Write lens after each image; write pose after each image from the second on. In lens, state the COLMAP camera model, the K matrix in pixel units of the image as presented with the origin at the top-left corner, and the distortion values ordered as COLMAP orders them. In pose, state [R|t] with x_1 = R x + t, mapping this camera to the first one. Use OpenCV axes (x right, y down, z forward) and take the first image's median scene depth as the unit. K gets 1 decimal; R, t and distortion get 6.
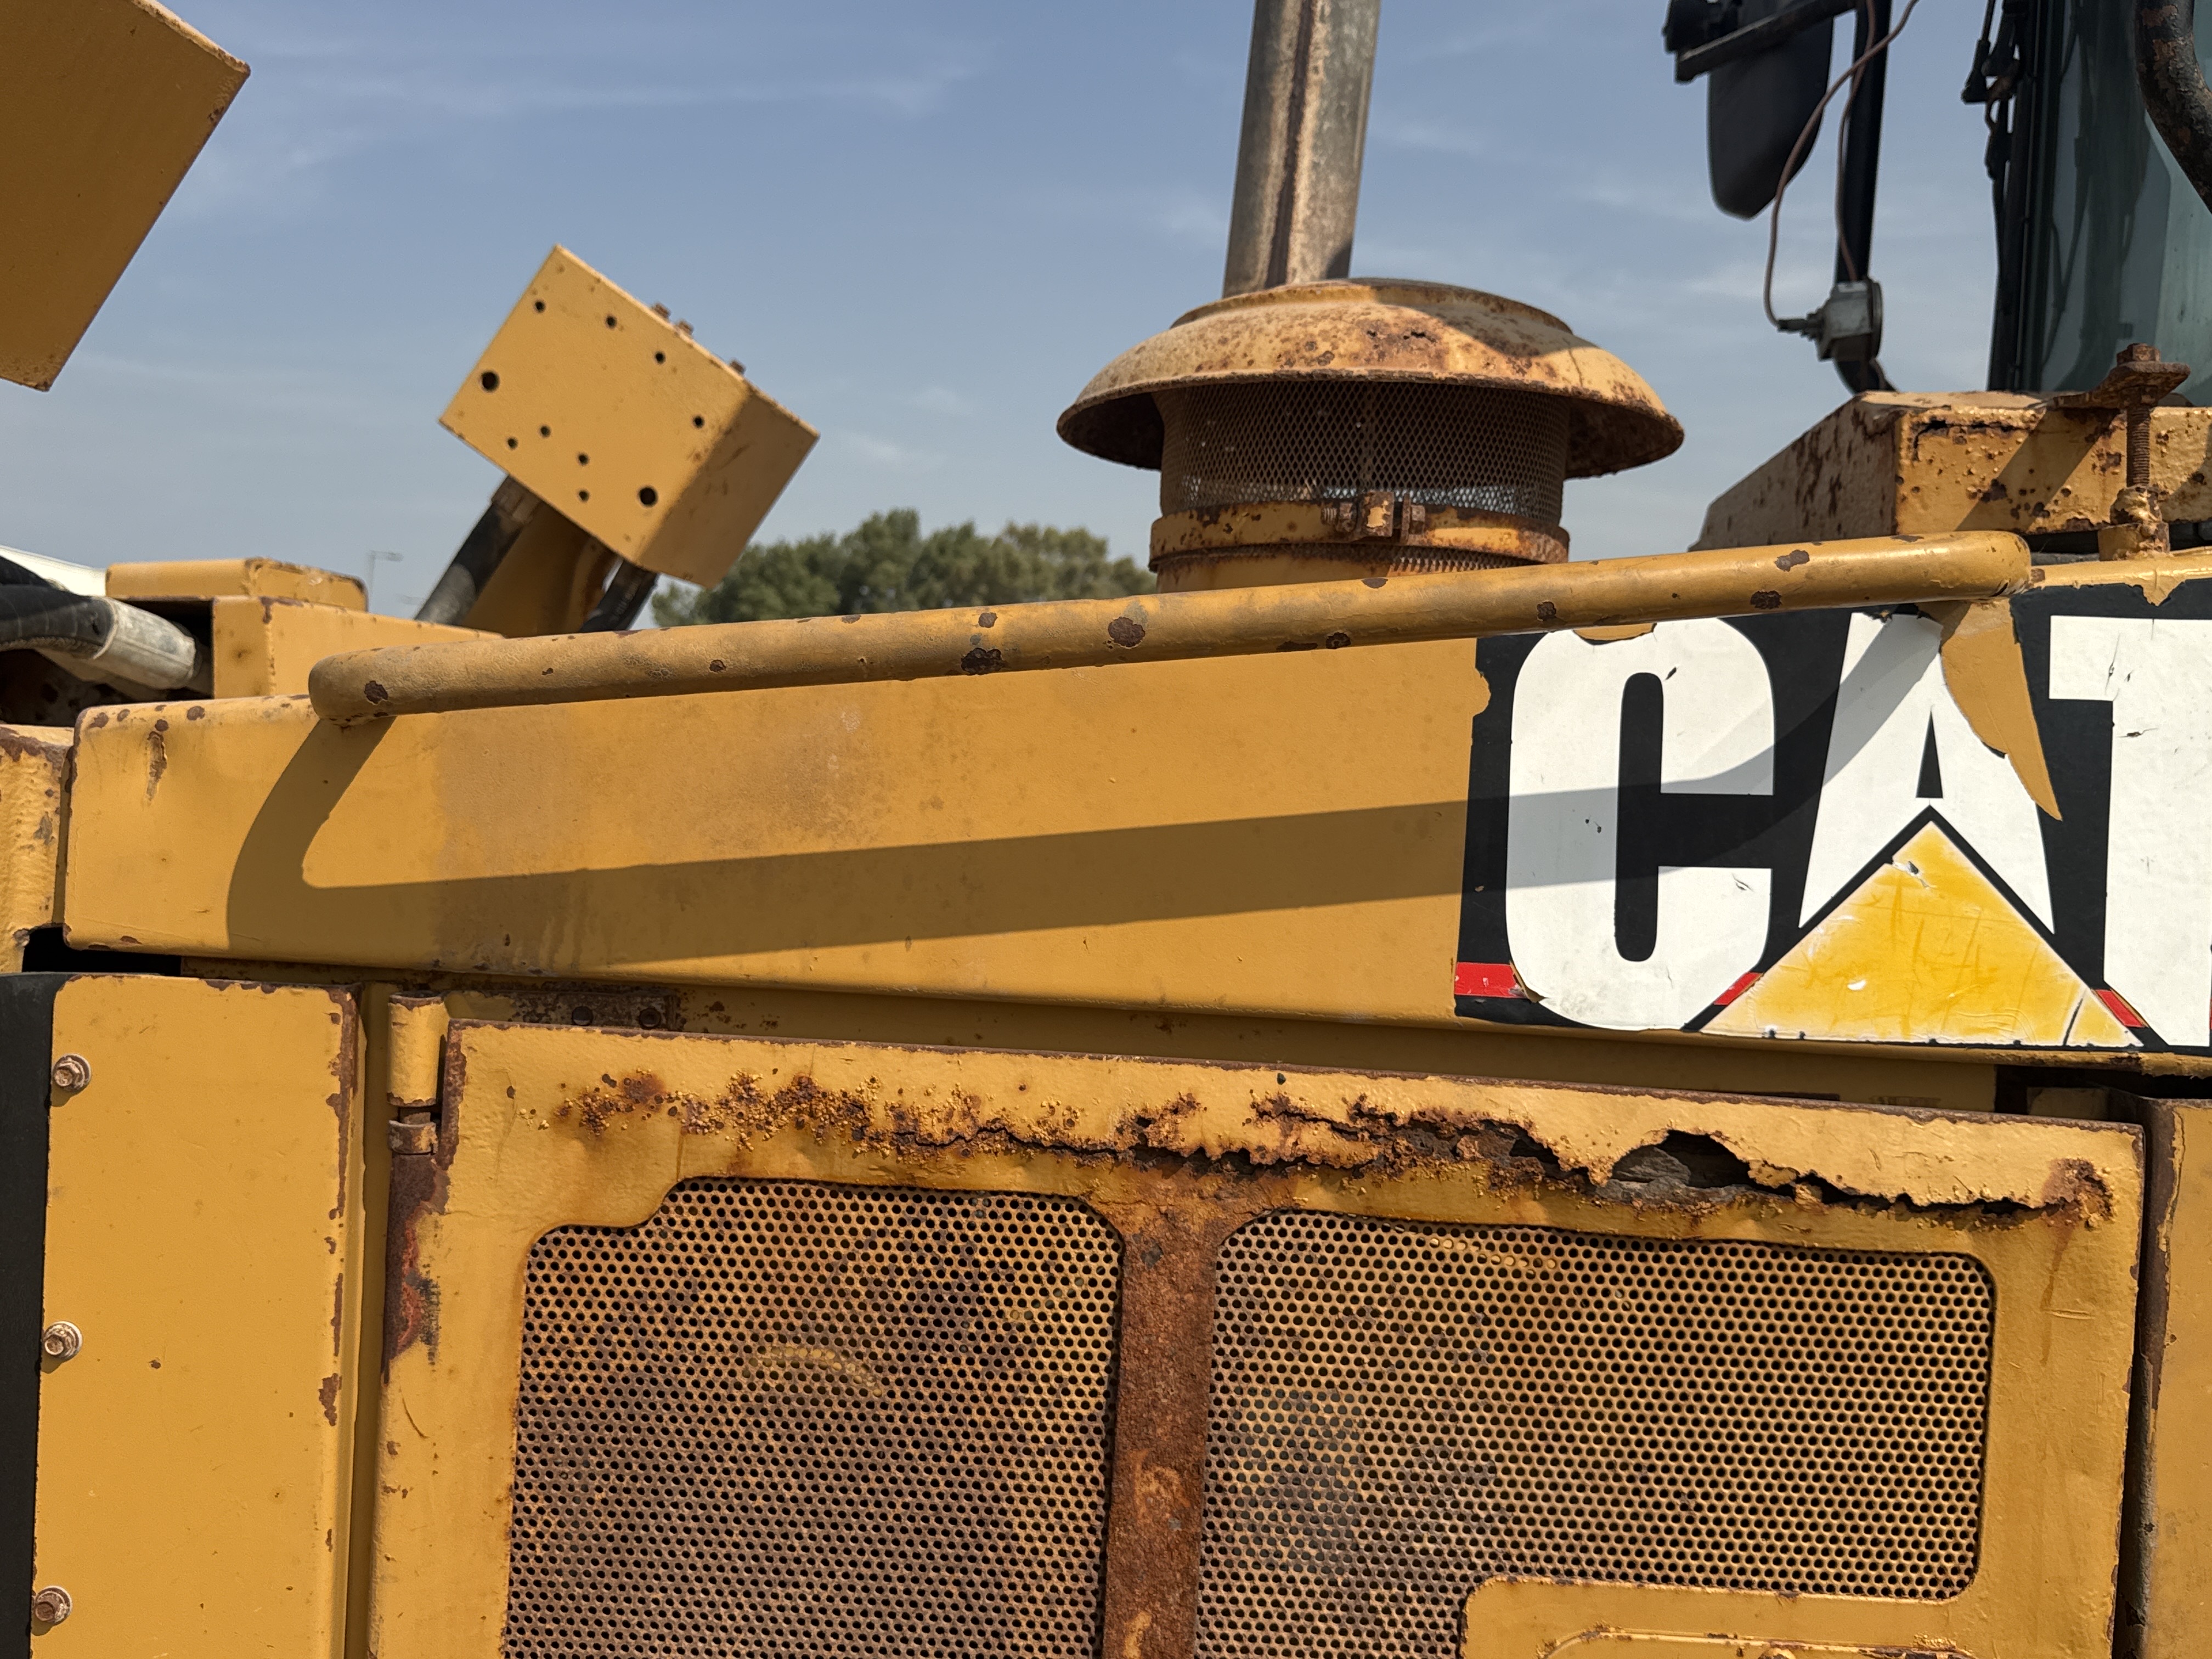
lens RADIAL K [[1937.4, 0, 1106.0], [0, 1937.4, 829.5], [0, 0, 1]] dist [0.167933, -0.379375]
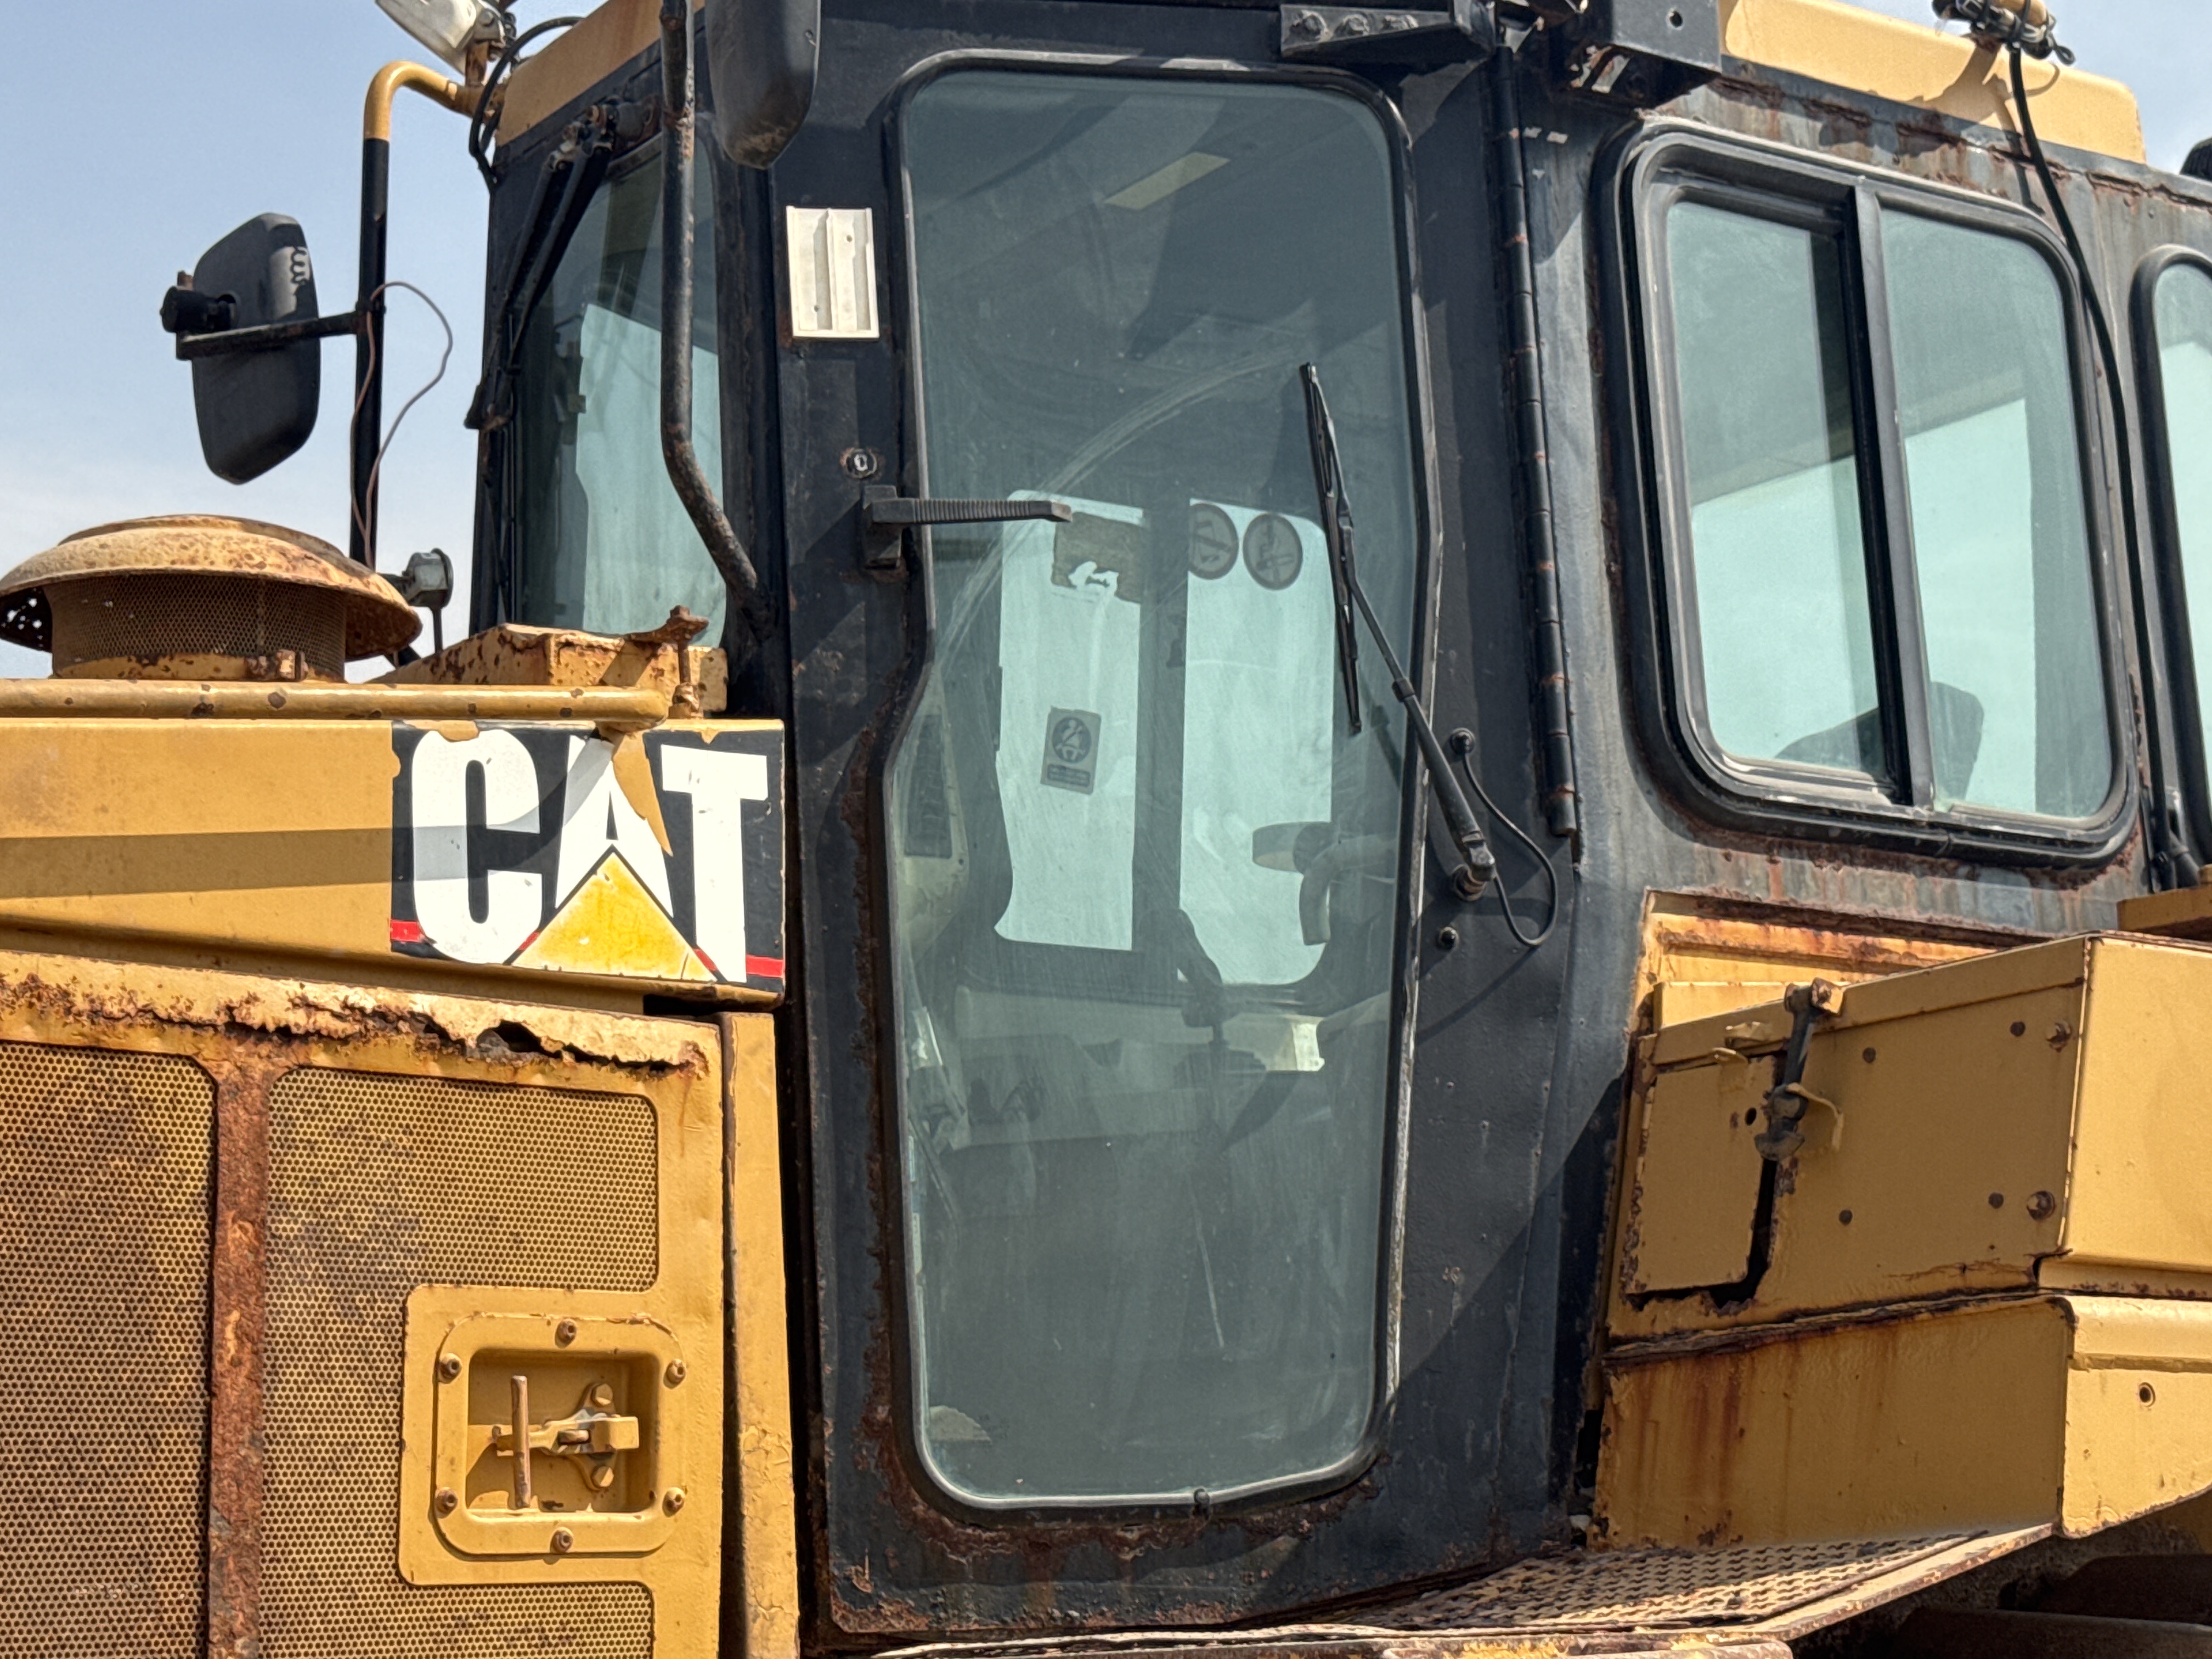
lens RADIAL K [[3898.2, 0, 1107.3], [0, 3898.2, 866.3], [0, 0, 1]] dist [0.175856, -0.147288]
pose [[0.742152, 0.046709, 0.668602, -1.627727], [0.078440, 0.984660, -0.155858, 0.598327], [-0.665626, 0.168115, 0.727103, -1.886329]]
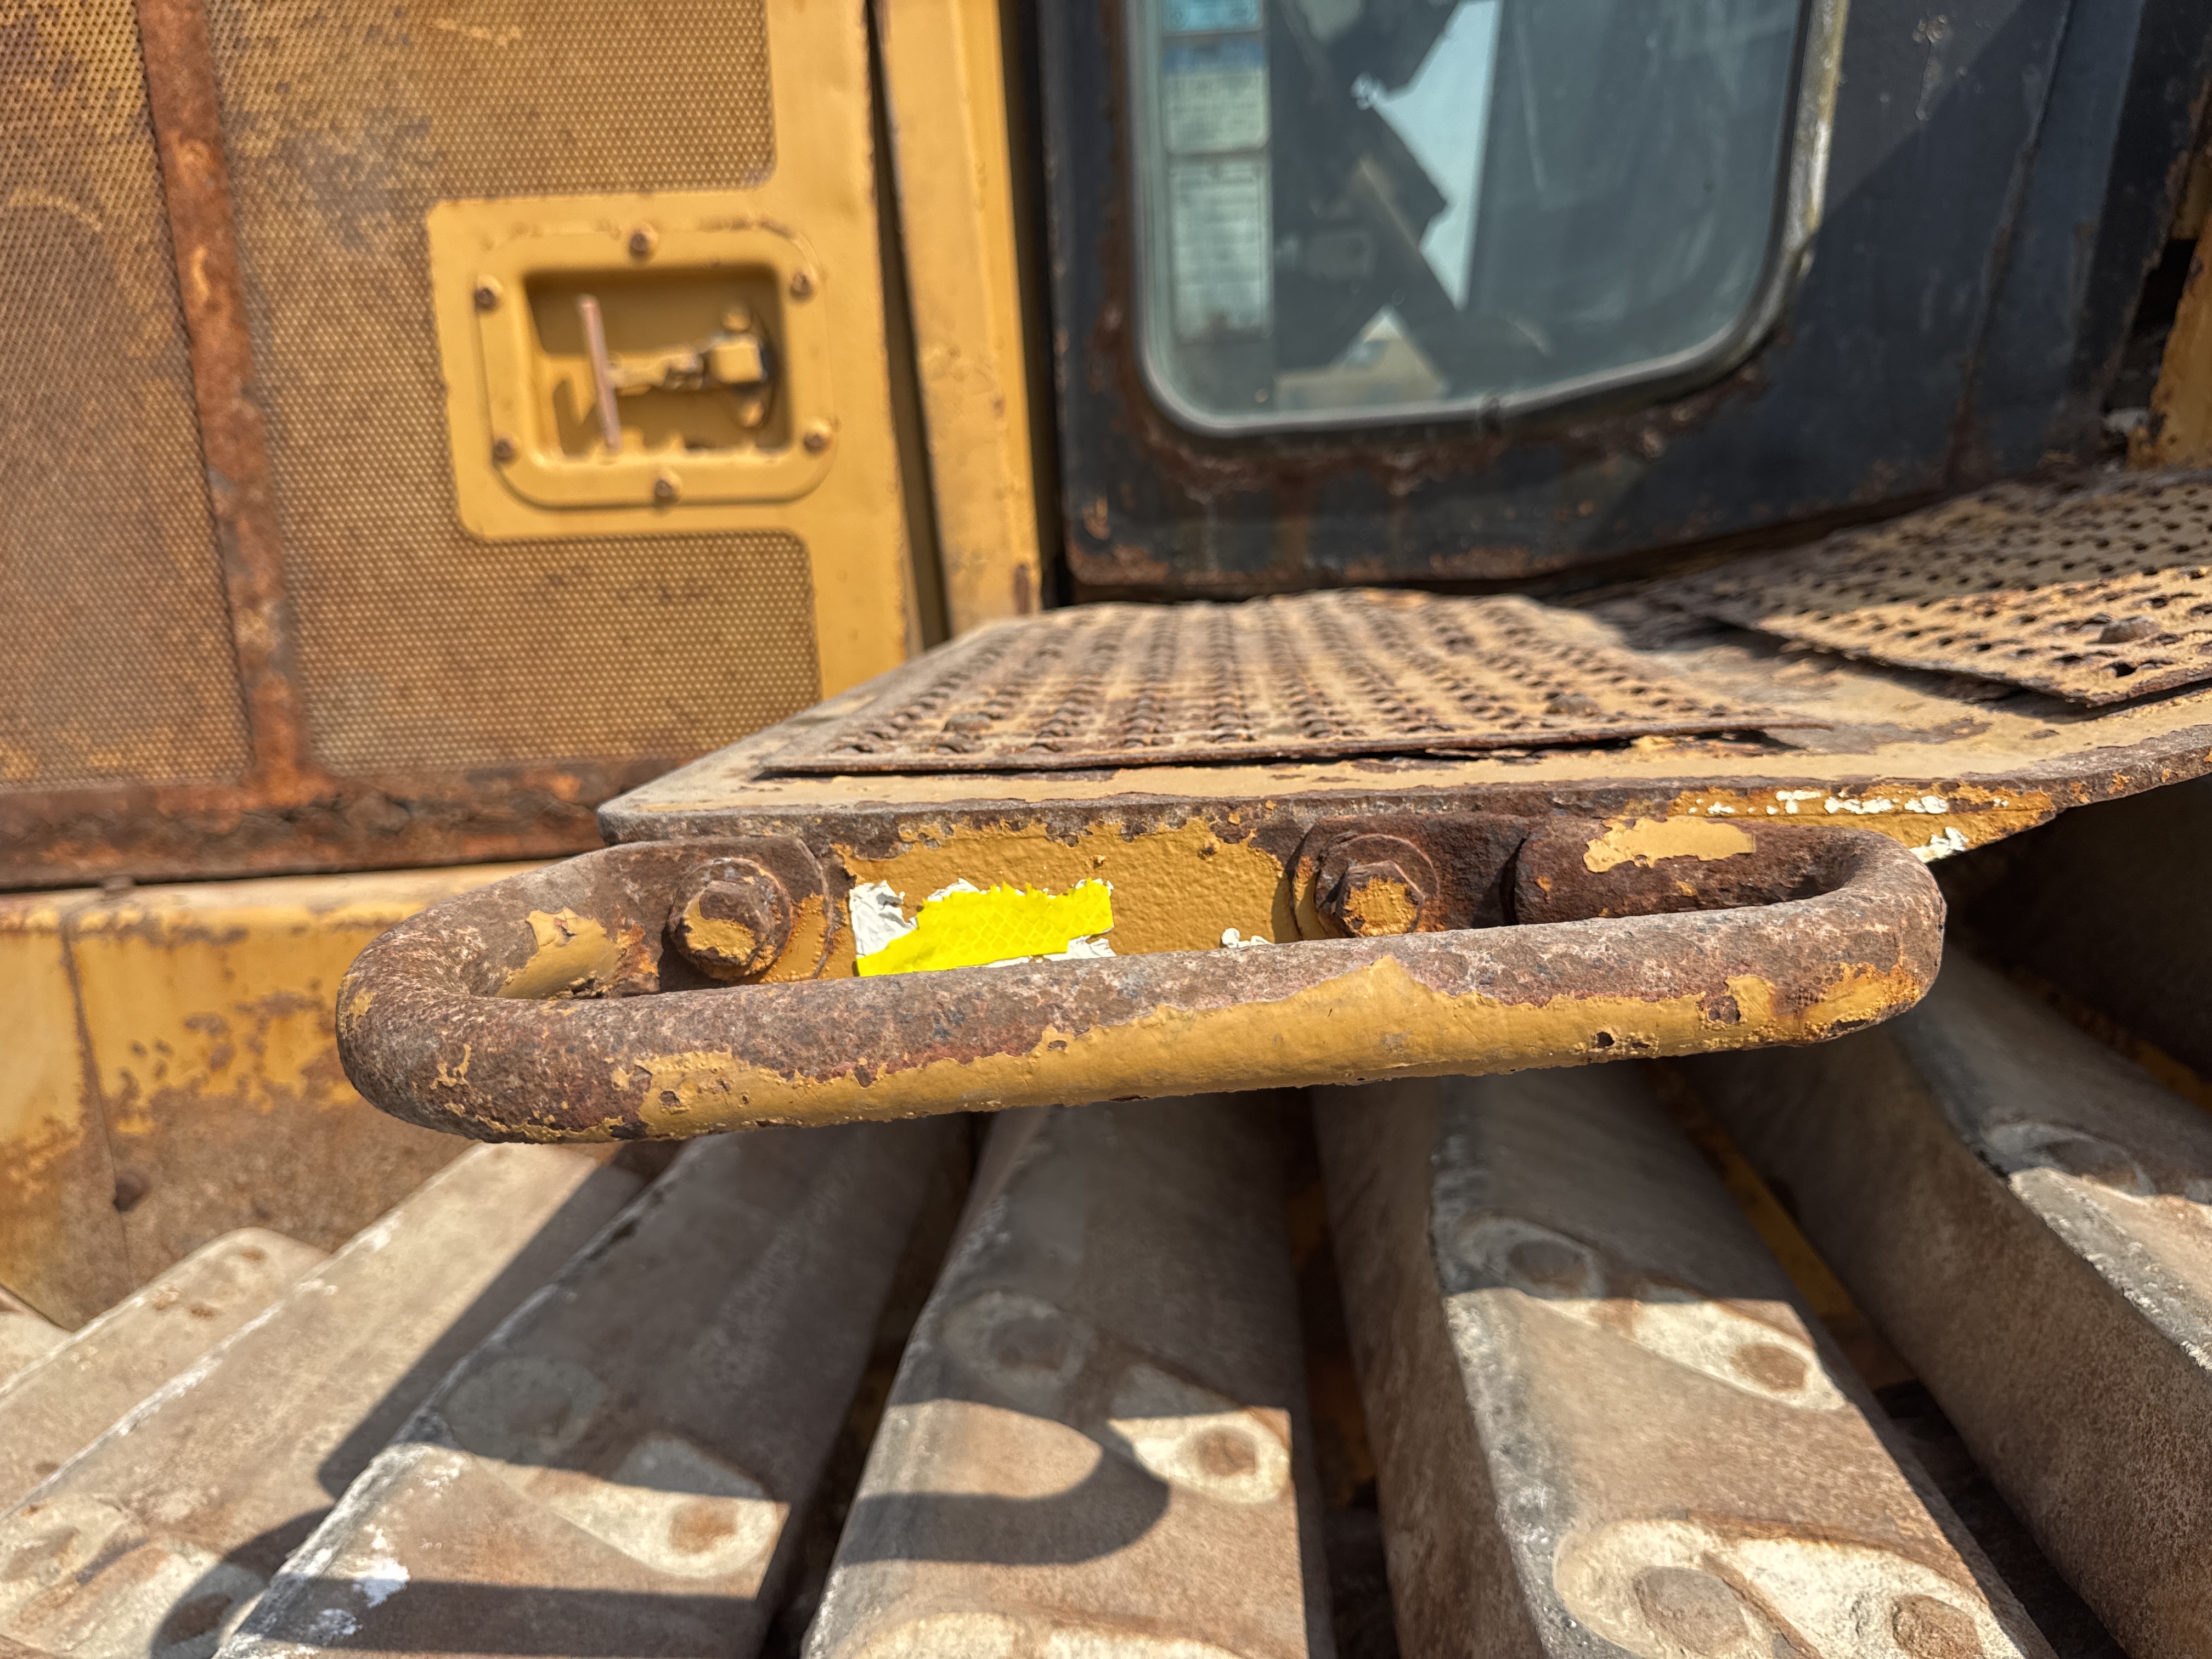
lens RADIAL K [[1624.3, 0, 1106.0], [0, 1624.3, 829.5], [0, 0, 1]] dist [-0.012317, -0.008714]
pose [[0.992122, -0.115282, 0.049036, 0.576240], [0.103422, 0.974582, 0.198729, 0.649909], [-0.070699, -0.192092, 0.978827, -0.297931]]
